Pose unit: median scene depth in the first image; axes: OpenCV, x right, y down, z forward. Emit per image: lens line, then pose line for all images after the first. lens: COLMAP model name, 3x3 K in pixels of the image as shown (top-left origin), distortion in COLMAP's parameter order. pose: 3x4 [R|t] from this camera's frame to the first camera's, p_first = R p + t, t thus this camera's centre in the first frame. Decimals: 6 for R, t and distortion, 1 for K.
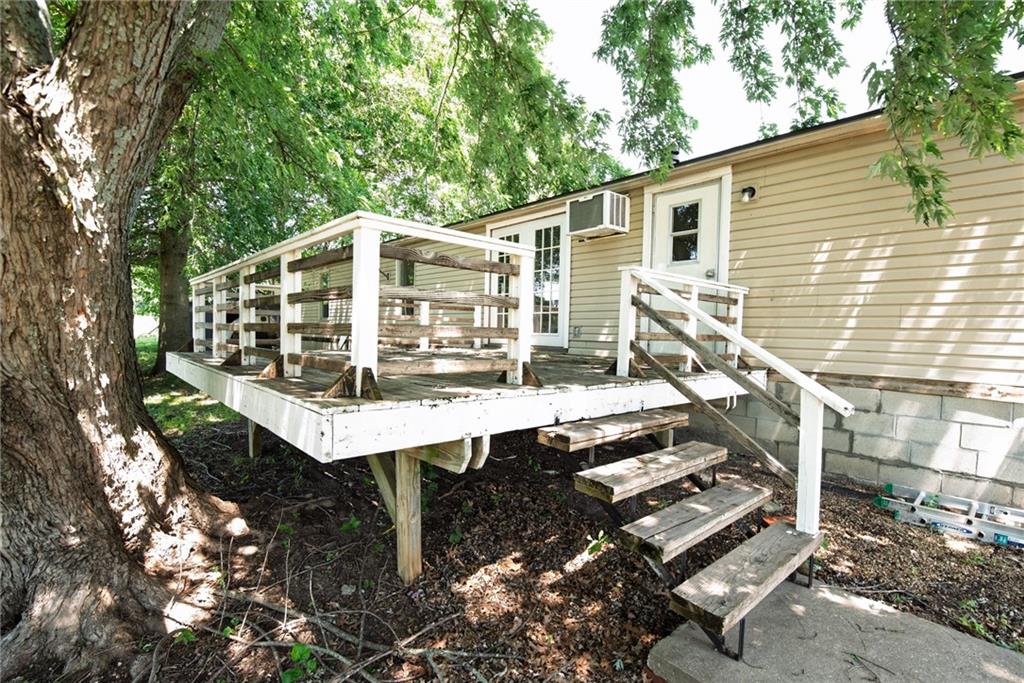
lens RADIAL K [[463.7, 0, 513.4], [0, 463.7, 338.4], [0, 0, 1]] dist [-0.003667, -0.007273]
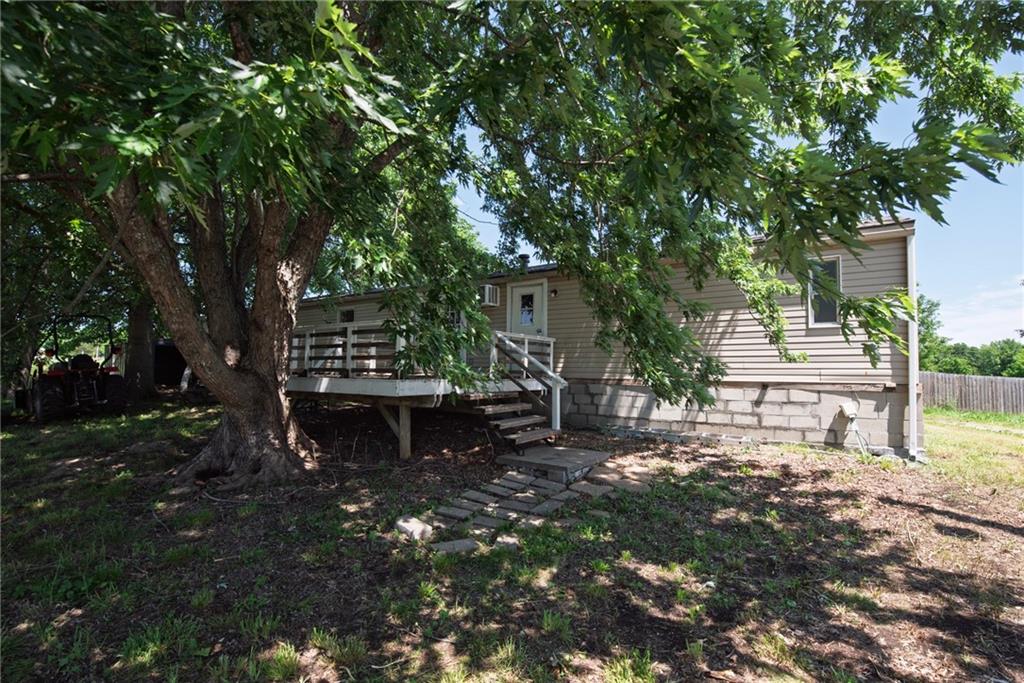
lens RADIAL K [[441.0, 0, 514.3], [0, 441.0, 344.2], [0, 0, 1]] dist [-0.011760, -0.001207]
pose [[0.972386, 0.003213, 0.233358, -0.101128], [0.011587, 0.998008, -0.062022, 0.029511], [-0.233092, 0.063013, 0.970411, -0.703671]]
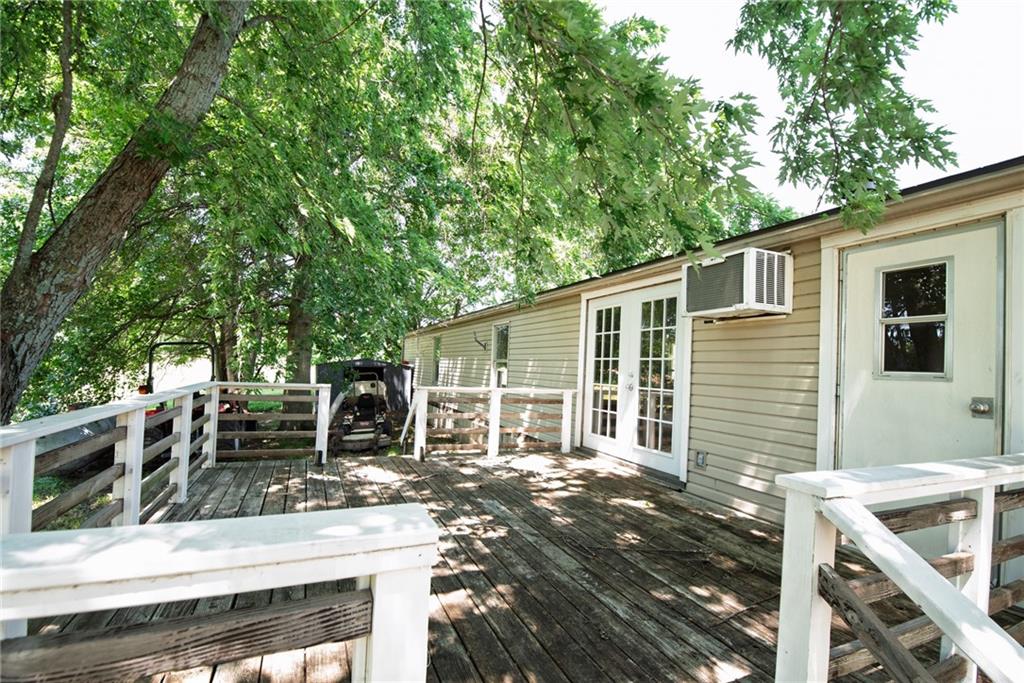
lens RADIAL K [[441.0, 0, 512.9], [0, 441.0, 349.1], [0, 0, 1]] dist [-0.011760, -0.001207]
pose [[0.953827, 0.017462, -0.299848, 0.077404], [-0.039240, 0.996997, -0.066762, -0.132426], [0.297782, 0.075446, 0.951648, 0.361546]]
